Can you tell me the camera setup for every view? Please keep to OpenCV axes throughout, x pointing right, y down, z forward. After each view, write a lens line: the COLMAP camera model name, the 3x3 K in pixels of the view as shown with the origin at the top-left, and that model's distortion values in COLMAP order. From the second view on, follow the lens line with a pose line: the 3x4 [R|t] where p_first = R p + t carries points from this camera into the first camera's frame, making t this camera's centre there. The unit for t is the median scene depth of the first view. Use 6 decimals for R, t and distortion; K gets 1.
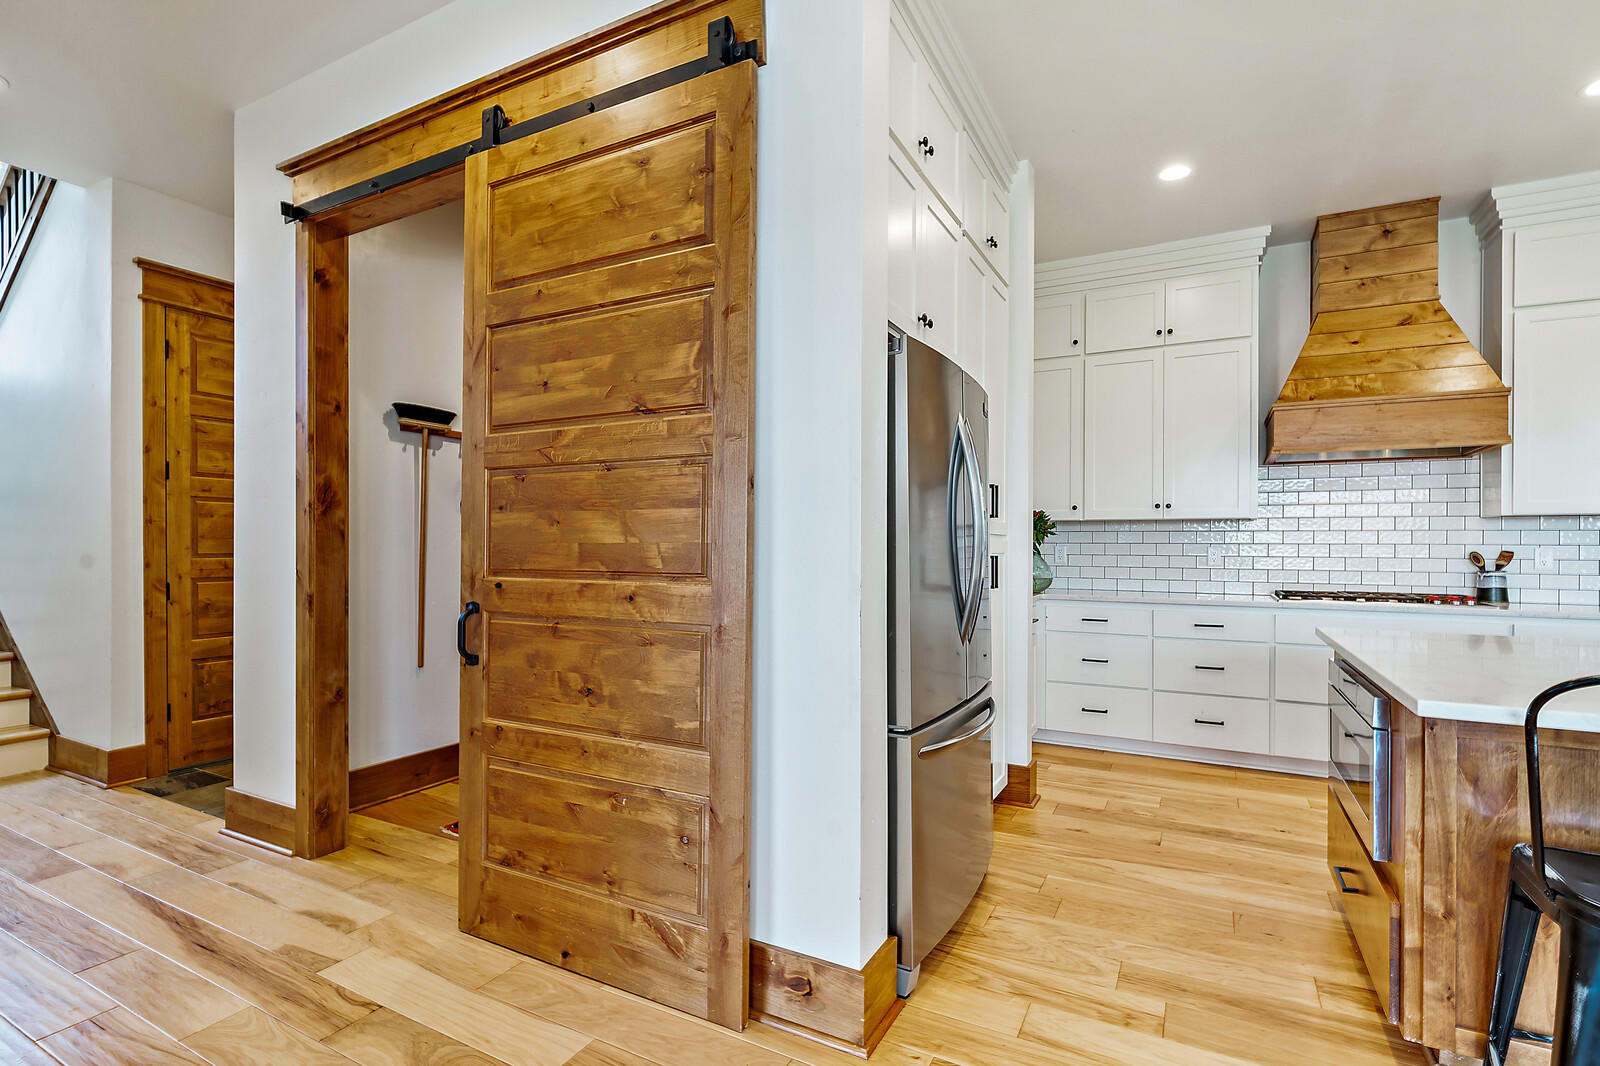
lens RADIAL K [[753.2, 0, 810.7], [0, 753.2, 552.9], [0, 0, 1]] dist [-0.000943, -0.000305]
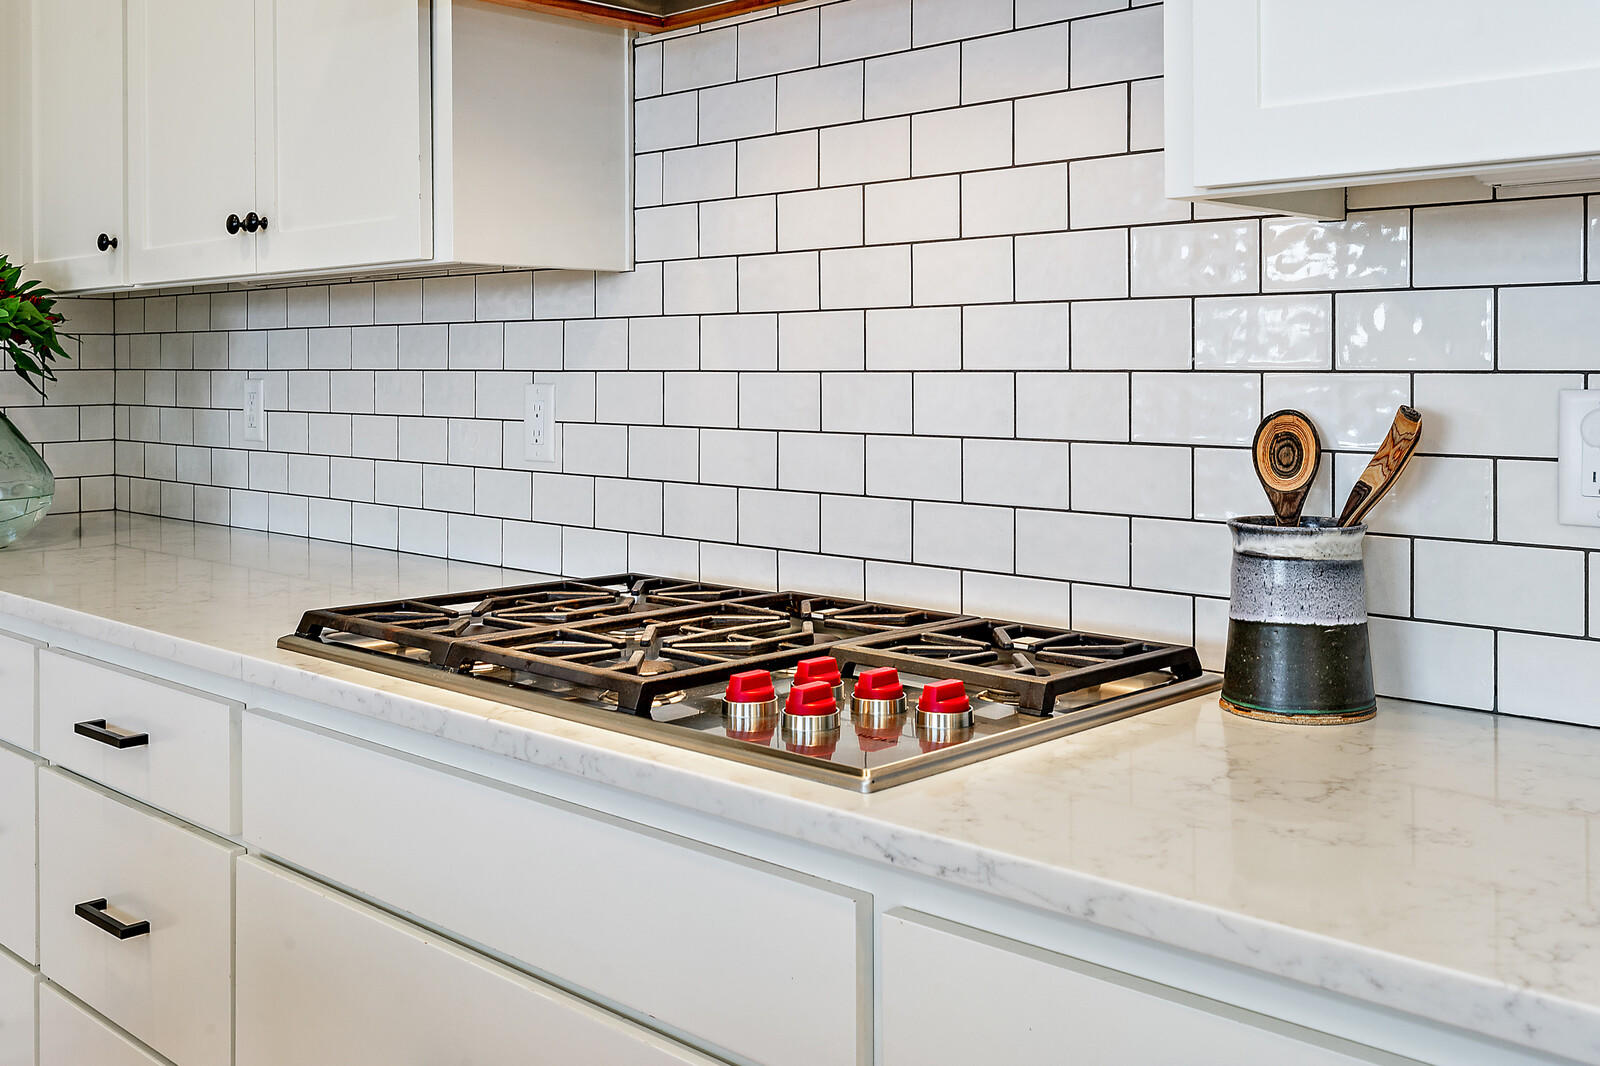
lens RADIAL K [[1601.5, 0, 798.6], [0, 1601.5, 375.9], [0, 0, 1]] dist [0.017566, 0.006248]
pose [[0.958692, -0.005661, -0.284389, 1.000493], [0.005143, 0.999983, -0.002568, -0.010864], [0.284399, 0.001000, 0.958706, 0.680279]]
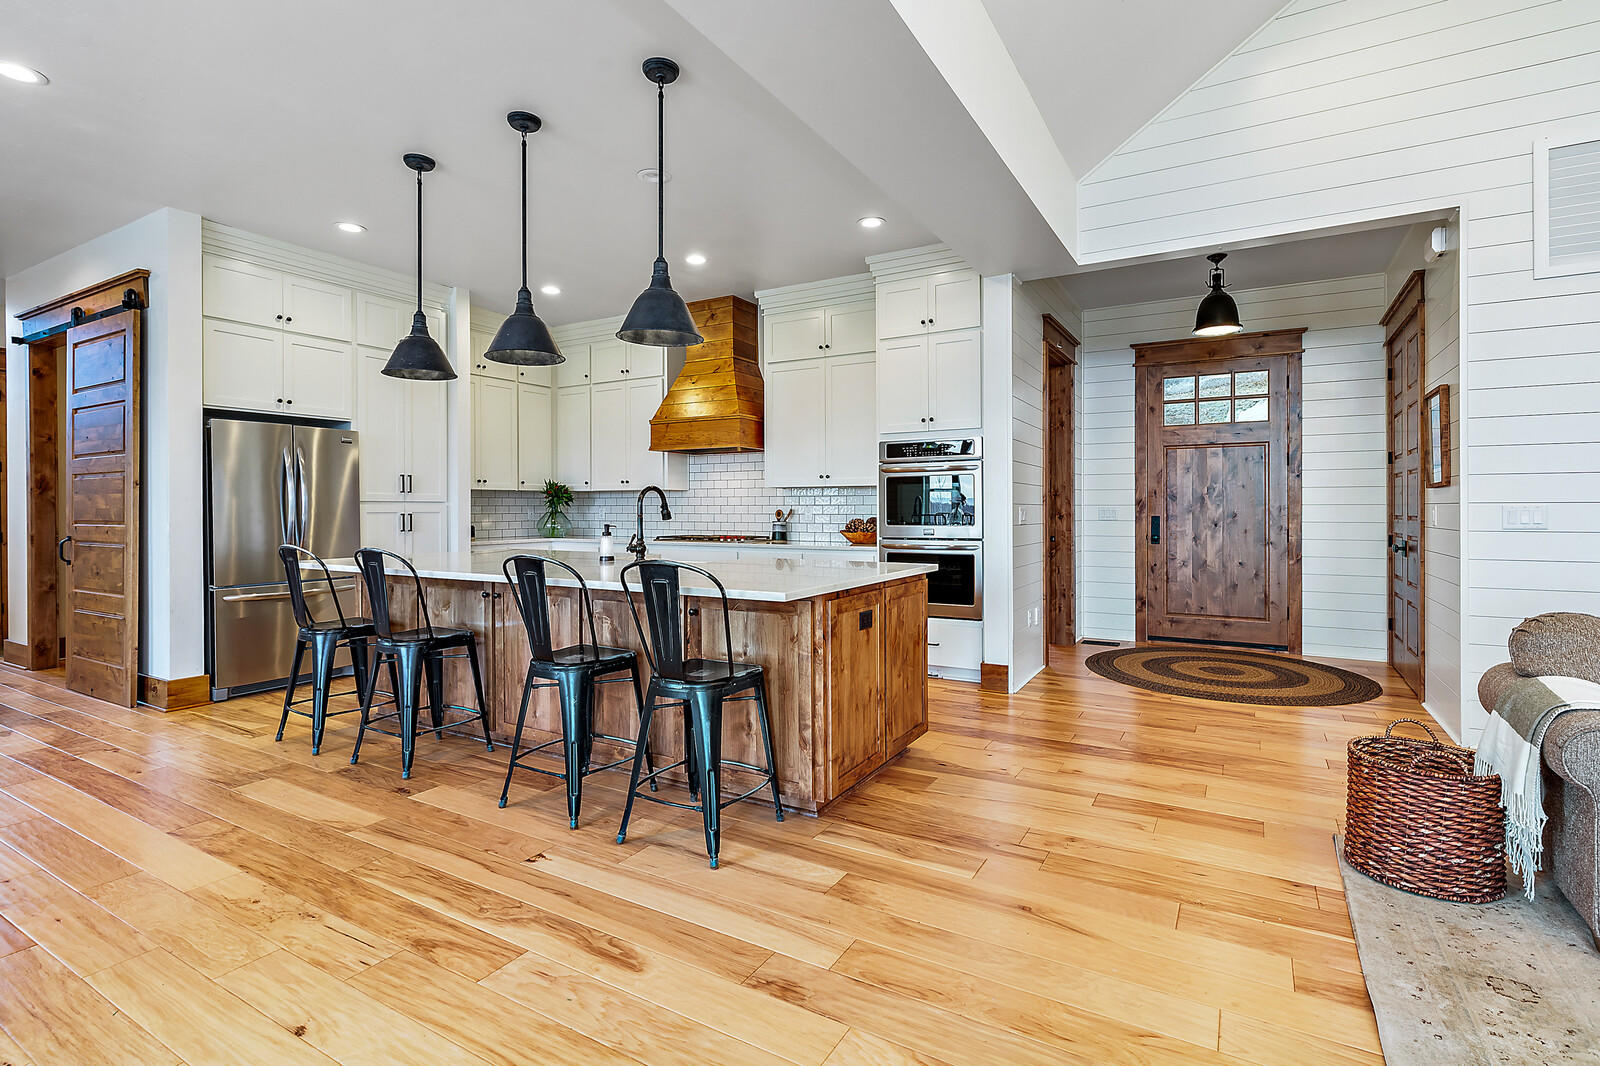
lens RADIAL K [[760.8, 0, 808.7], [0, 760.8, 514.8], [0, 0, 1]] dist [0.001032, 0.000173]
pose [[0.999194, -0.006188, -0.039669, 1.150020], [0.006166, 0.999981, -0.000674, 0.012656], [0.039673, 0.000429, 0.999213, -0.720356]]
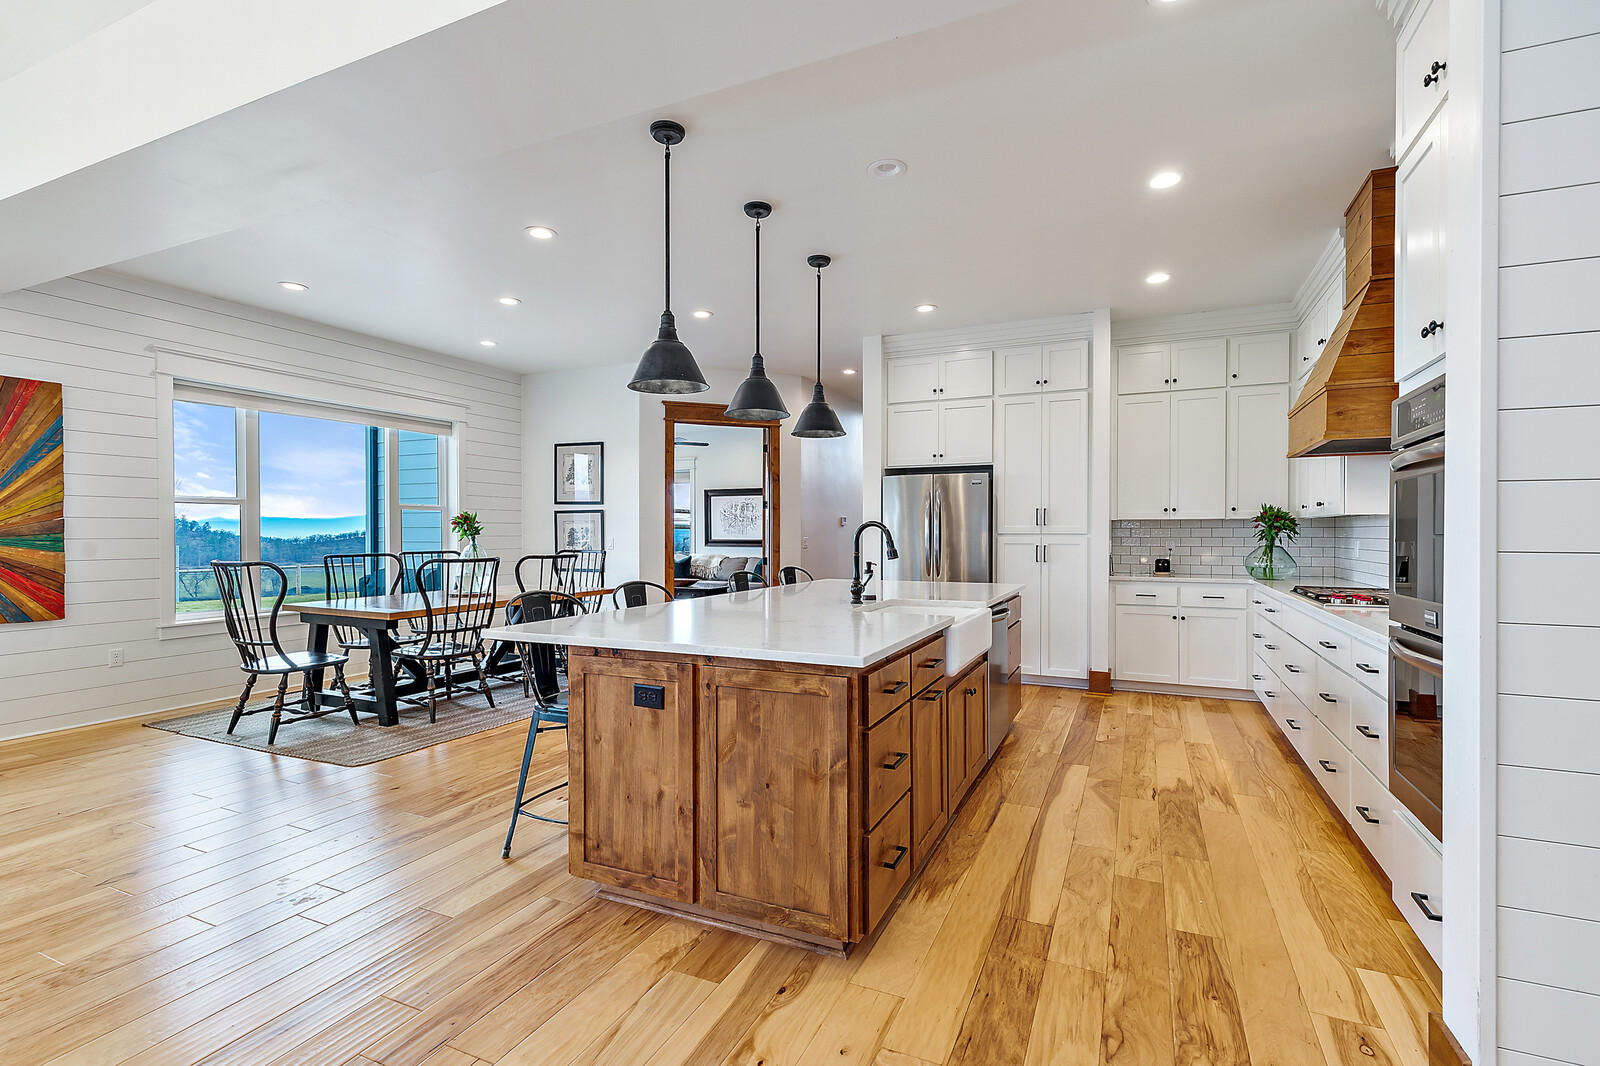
lens RADIAL K [[733.1, 0, 806.3], [0, 733.1, 536.2], [0, 0, 1]] dist [0.003639, 0.000305]
pose [[0.060343, 0.000287, -0.998178, 1.848615], [-0.008766, 0.999962, -0.000243, -0.011356], [0.998139, 0.008765, 0.060343, 0.259234]]
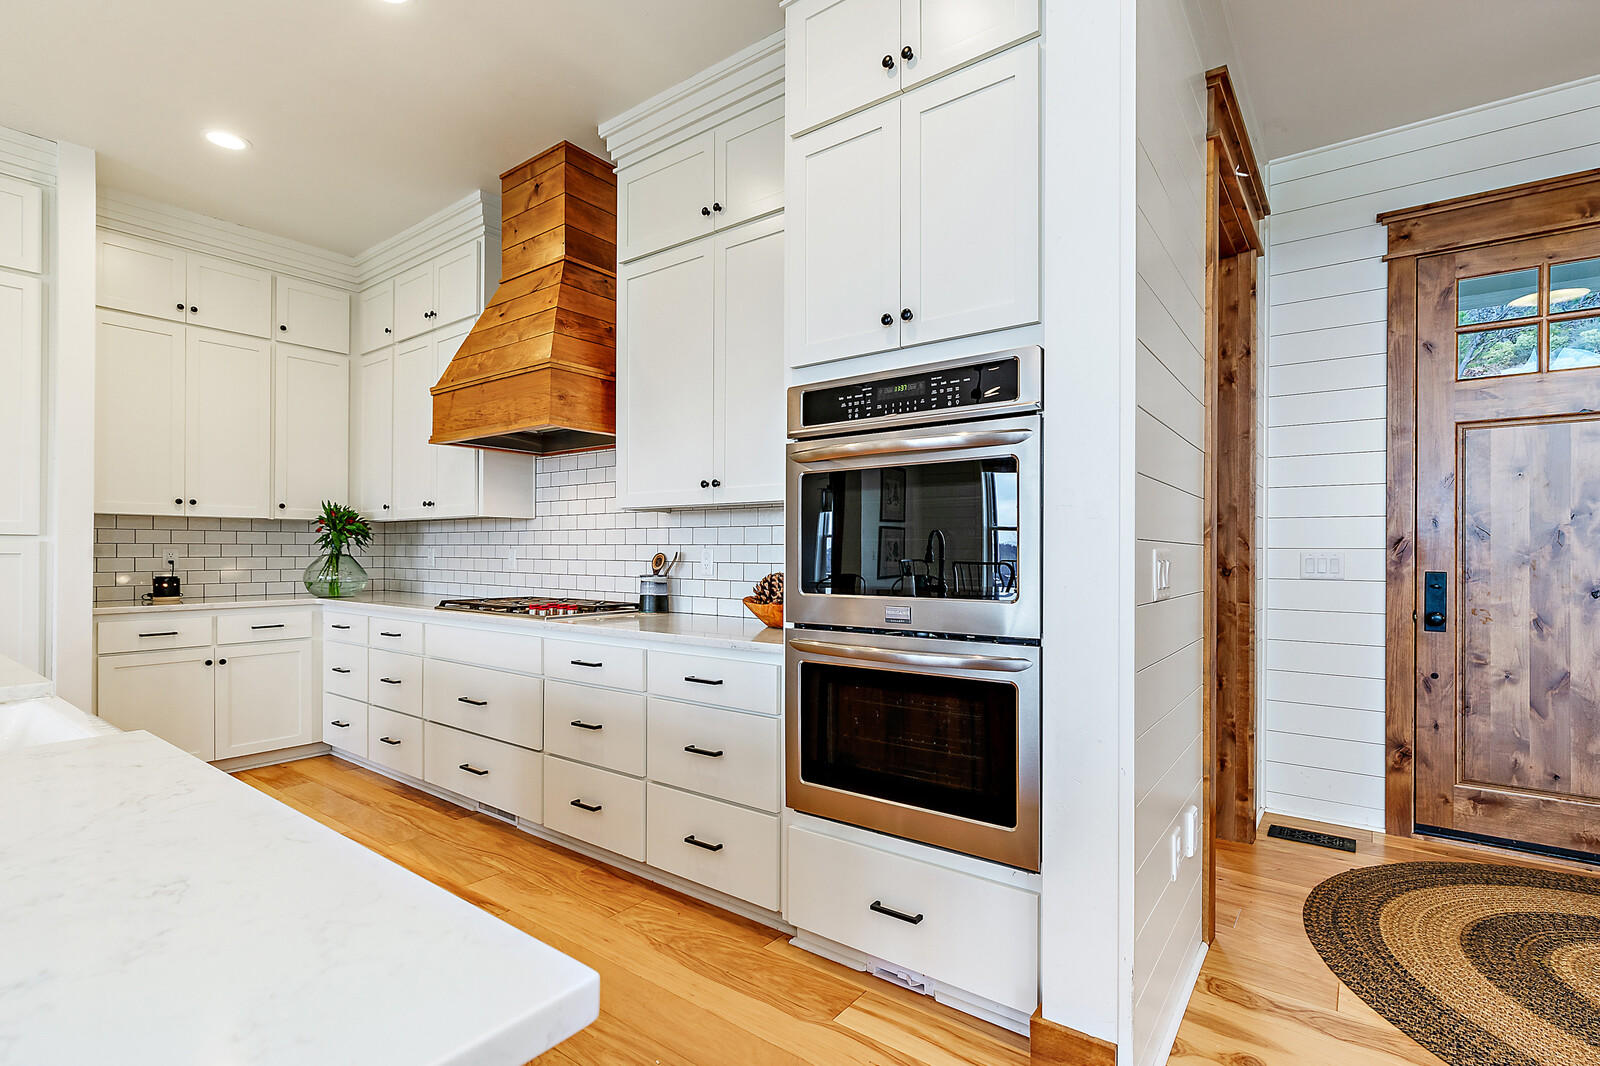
lens RADIAL K [[753.2, 0, 810.7], [0, 753.2, 552.9], [0, 0, 1]] dist [-0.000943, -0.000305]
pose [[0.988051, 0.000517, -0.154129, 1.345737], [-0.001794, 0.999965, -0.008148, 0.005761], [0.154119, 0.008327, 0.988017, 0.208319]]
